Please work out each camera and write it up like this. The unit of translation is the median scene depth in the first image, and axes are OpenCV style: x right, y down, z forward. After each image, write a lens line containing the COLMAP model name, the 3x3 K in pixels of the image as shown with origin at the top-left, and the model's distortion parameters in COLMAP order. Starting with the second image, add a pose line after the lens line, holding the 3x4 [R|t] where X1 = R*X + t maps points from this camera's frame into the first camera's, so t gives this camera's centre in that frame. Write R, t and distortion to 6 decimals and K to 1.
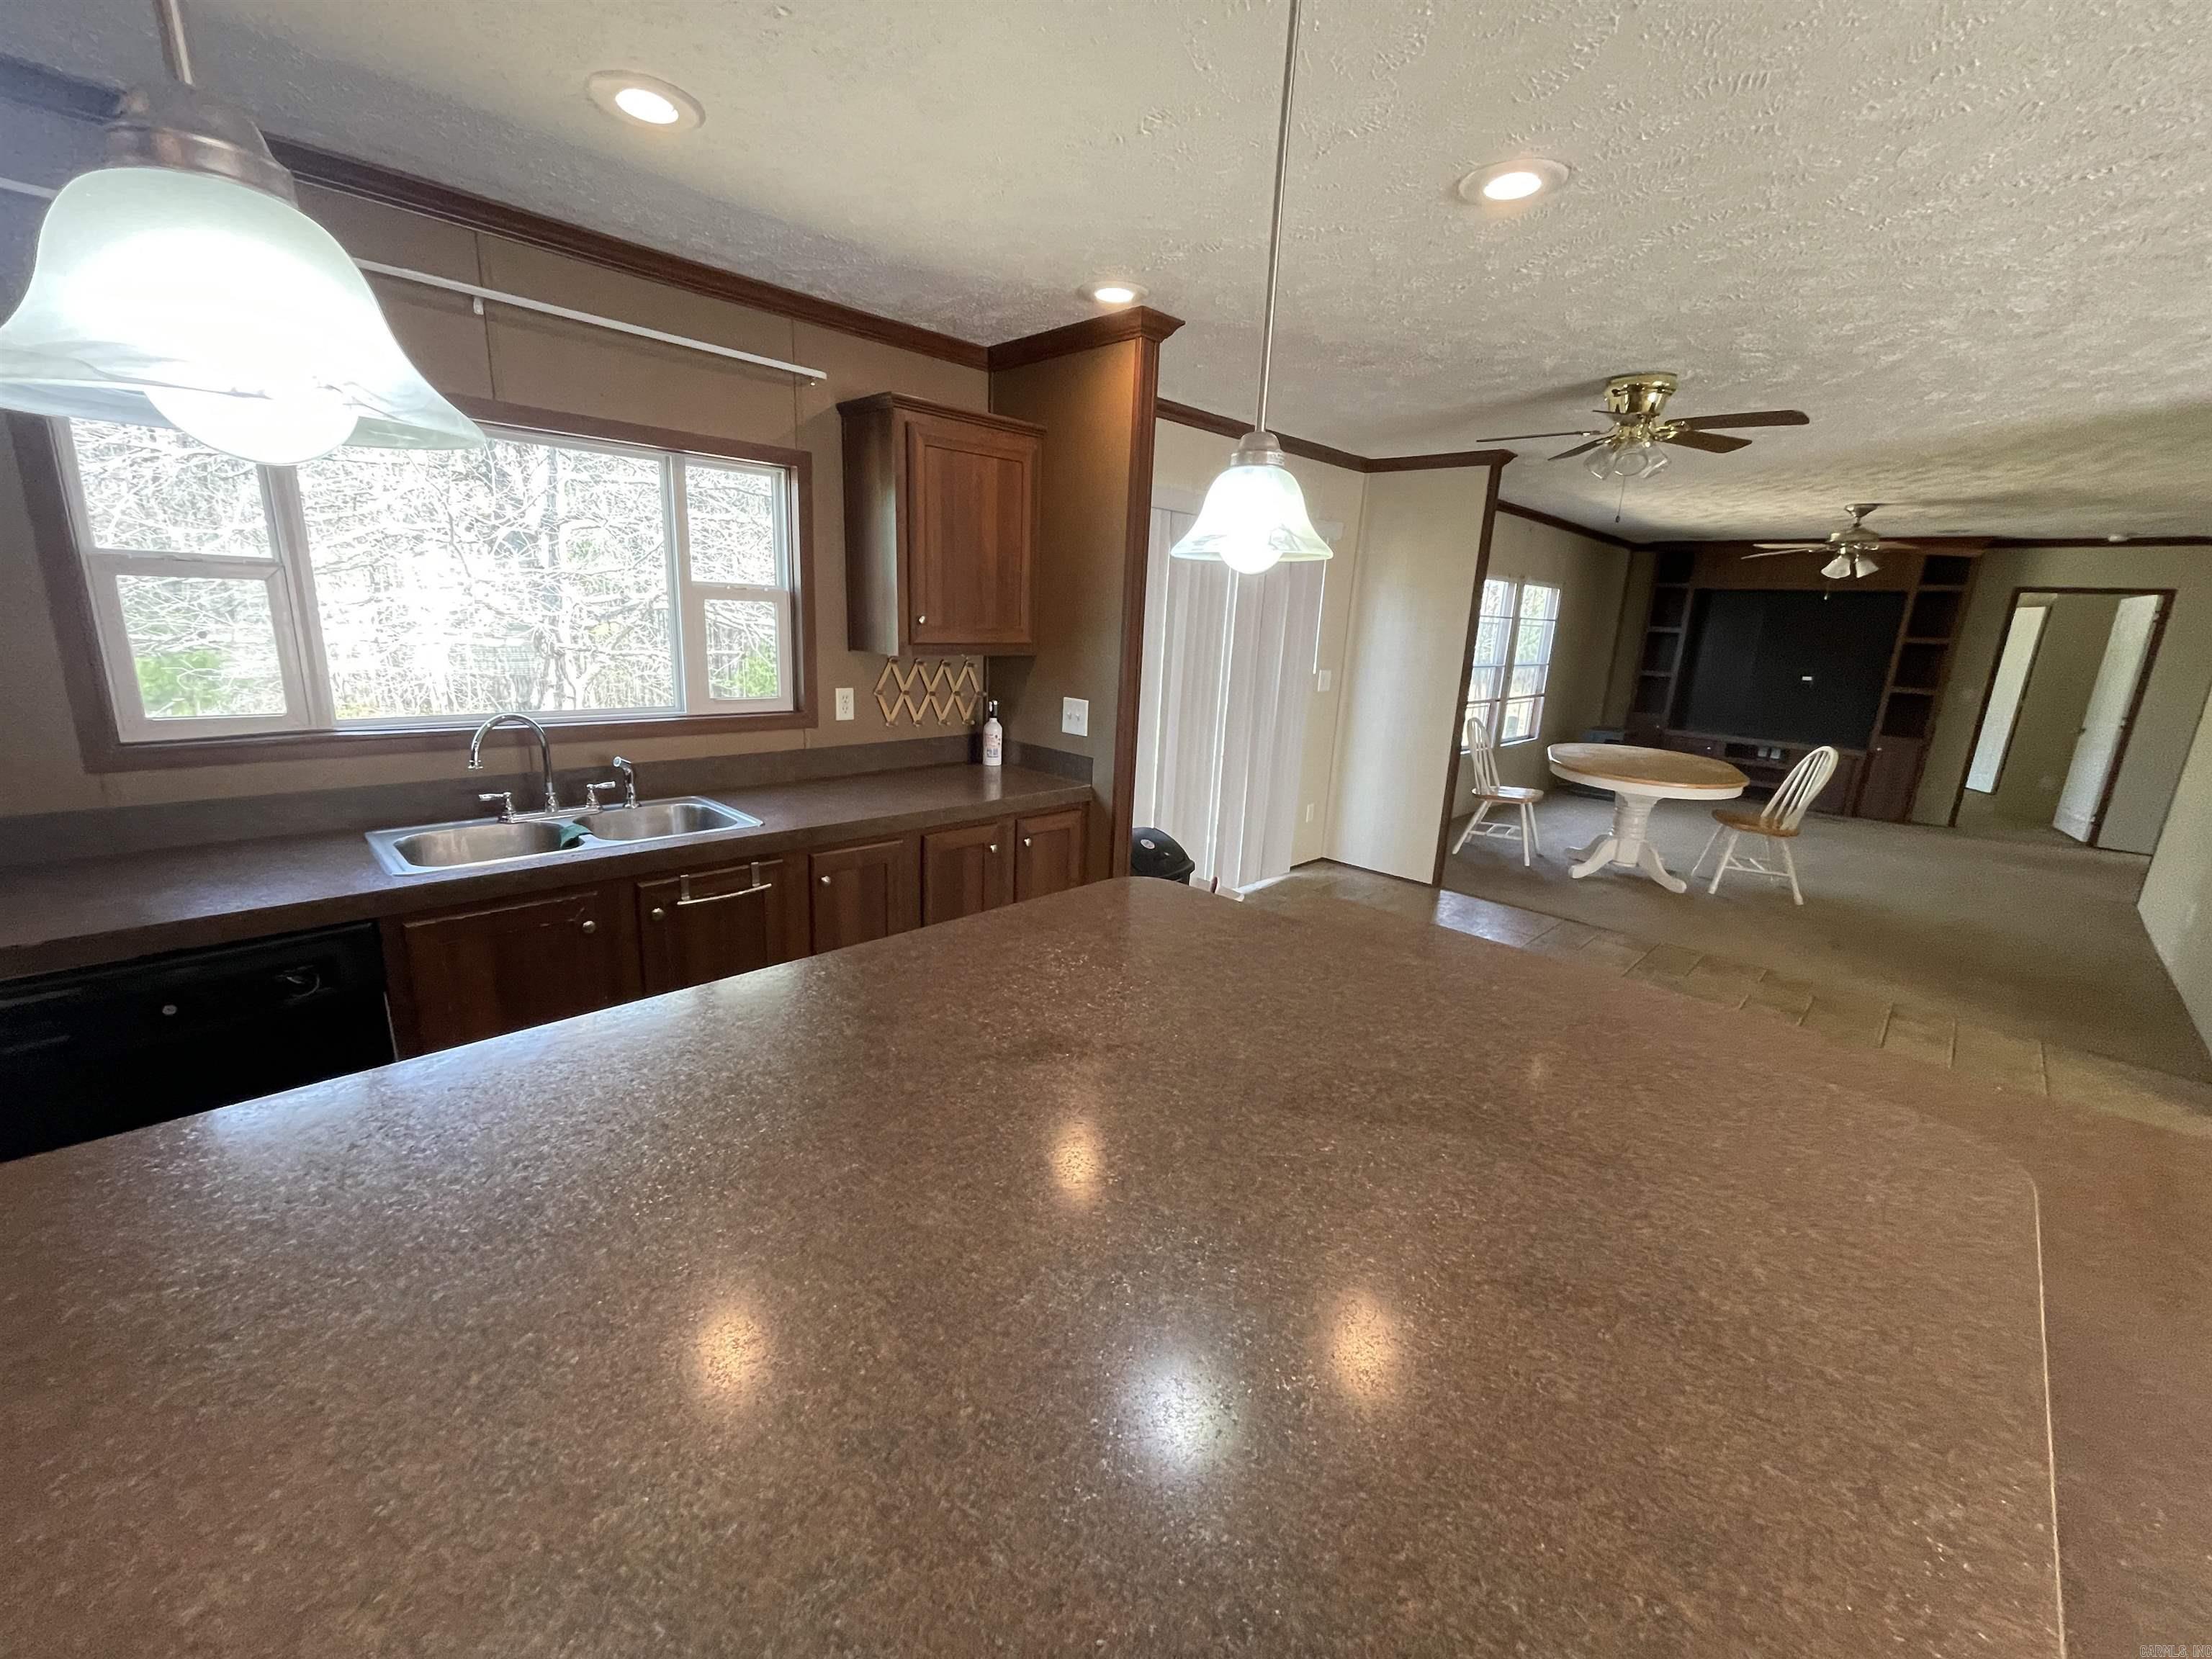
lens RADIAL K [[888.9, 0, 1095.4], [0, 888.9, 830.5], [0, 0, 1]] dist [-0.002943, 0.000482]
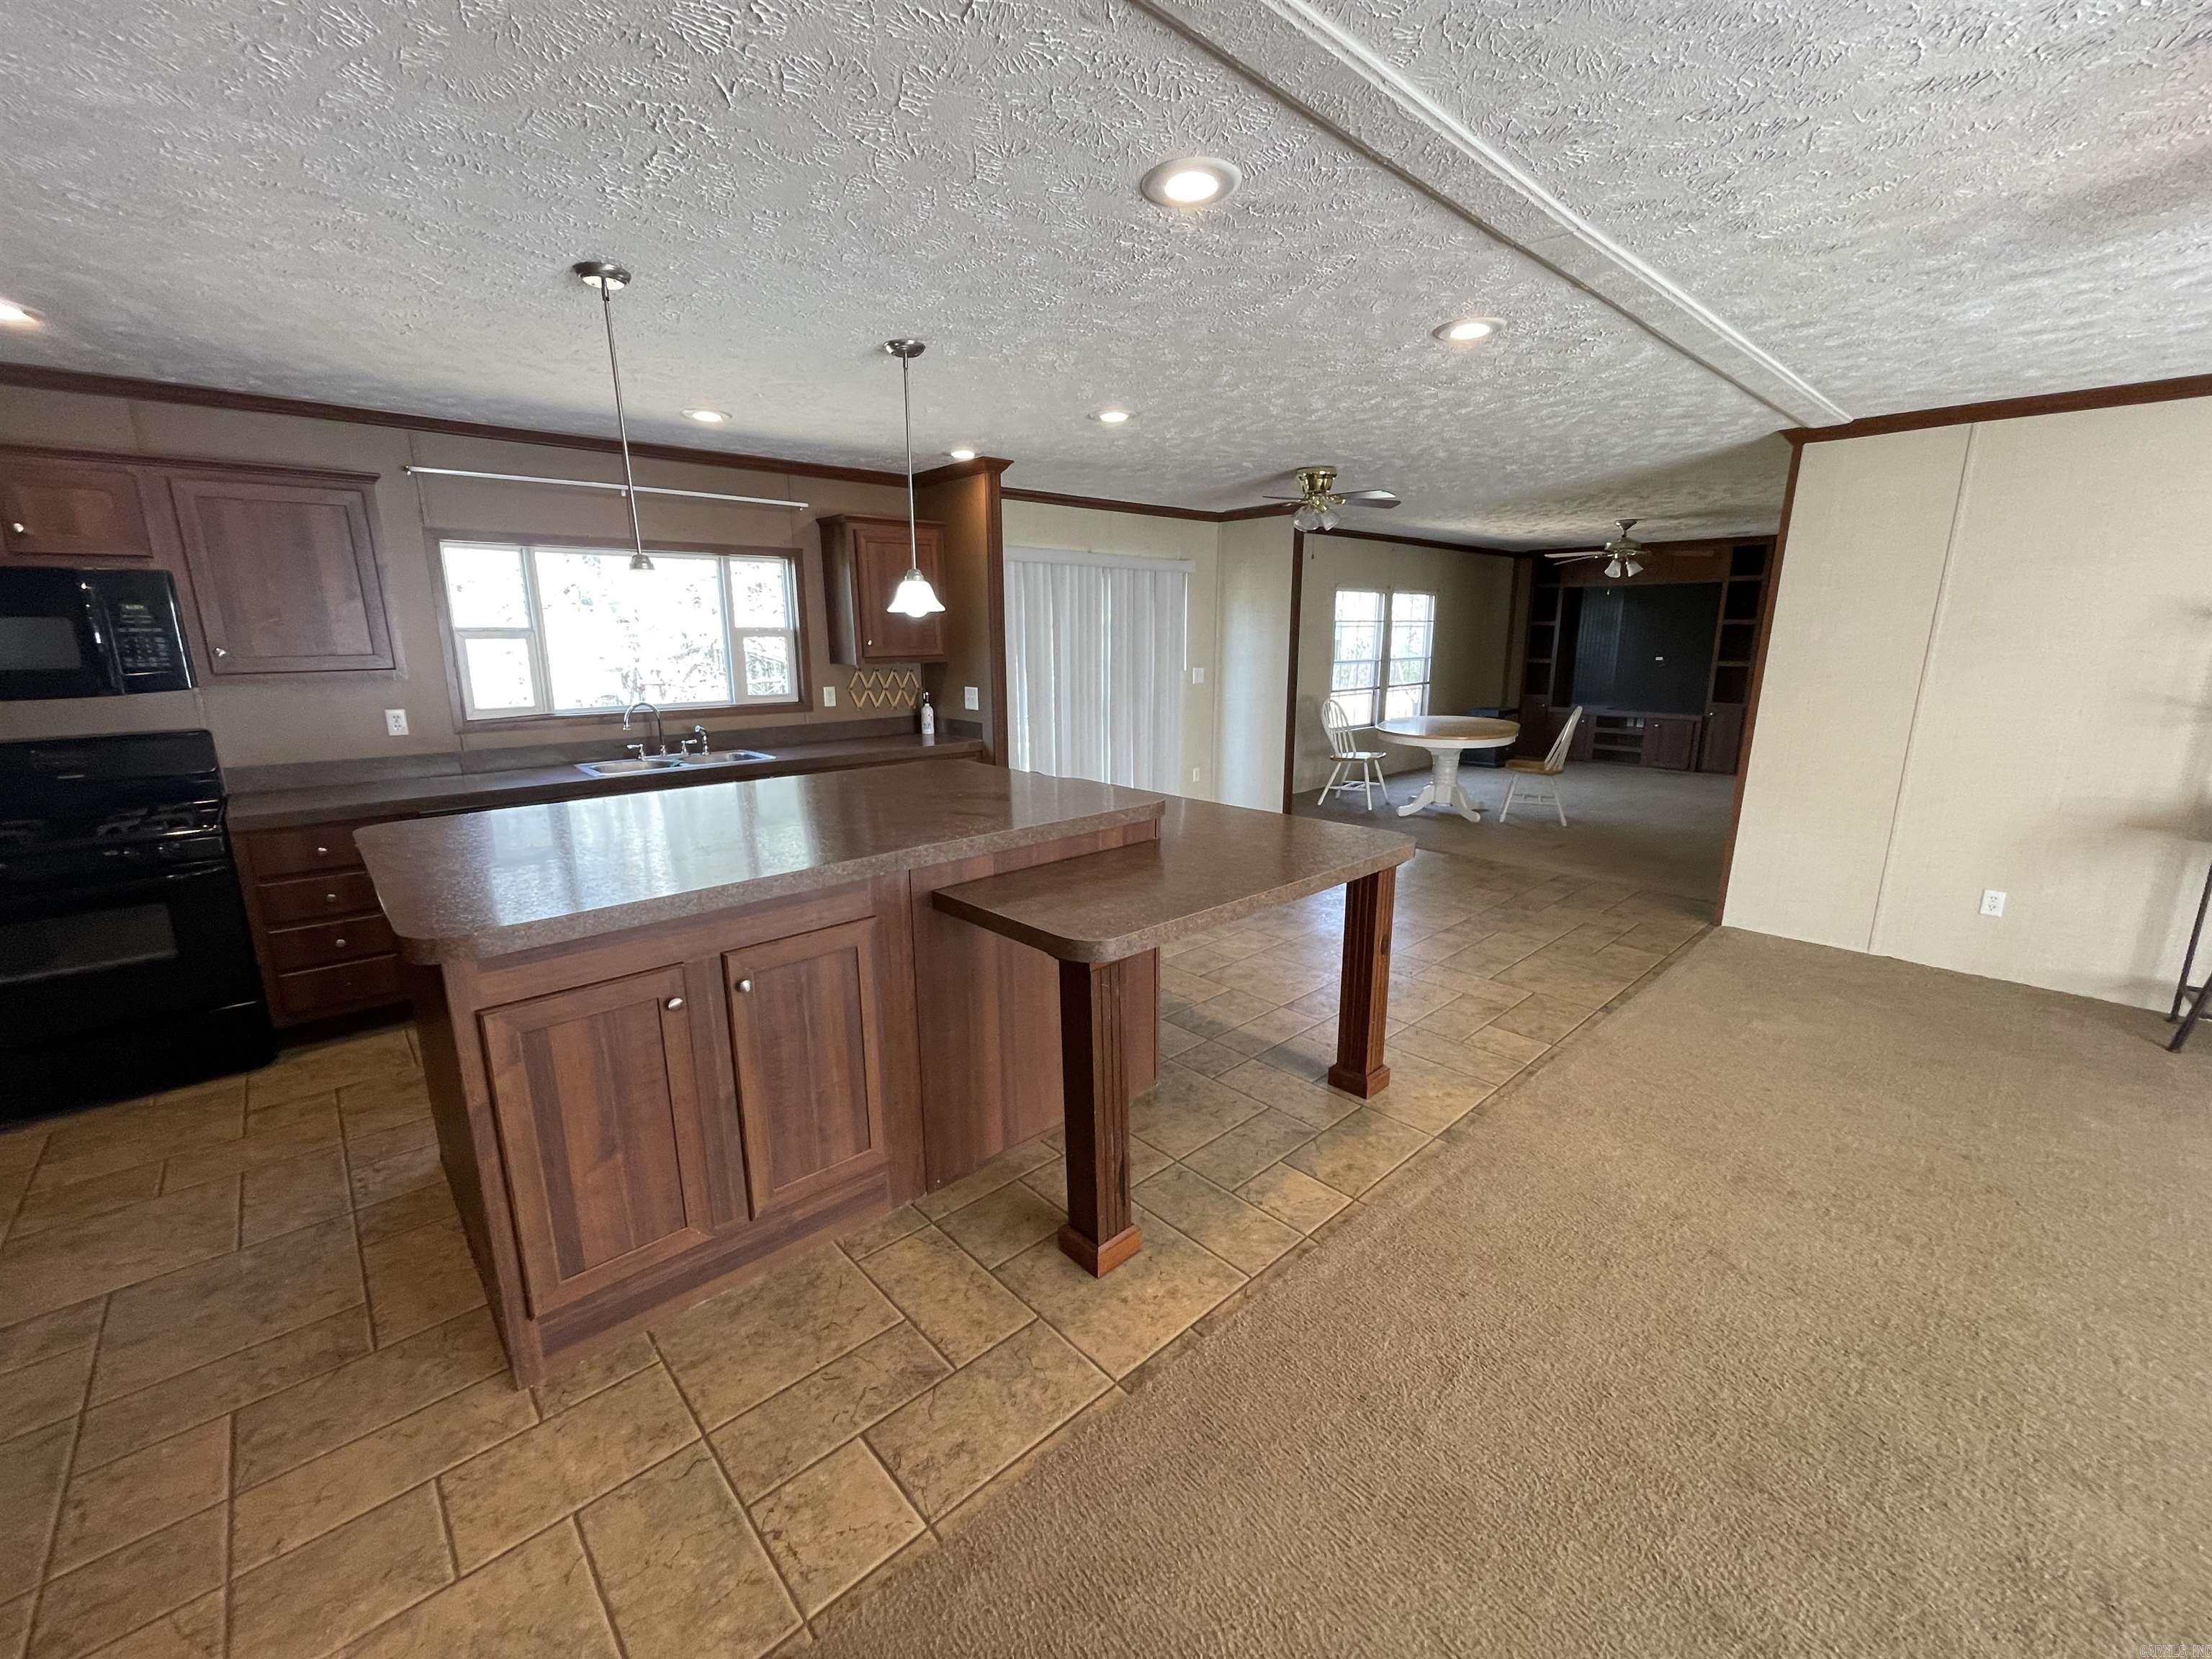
lens RADIAL K [[888.9, 0, 1095.4], [0, 888.9, 830.5], [0, 0, 1]] dist [-0.002943, 0.000482]
pose [[0.997490, -0.036961, -0.060396, 0.319280], [0.035483, 0.999048, -0.025365, 0.175444], [0.061276, 0.023158, 0.997852, -0.644284]]
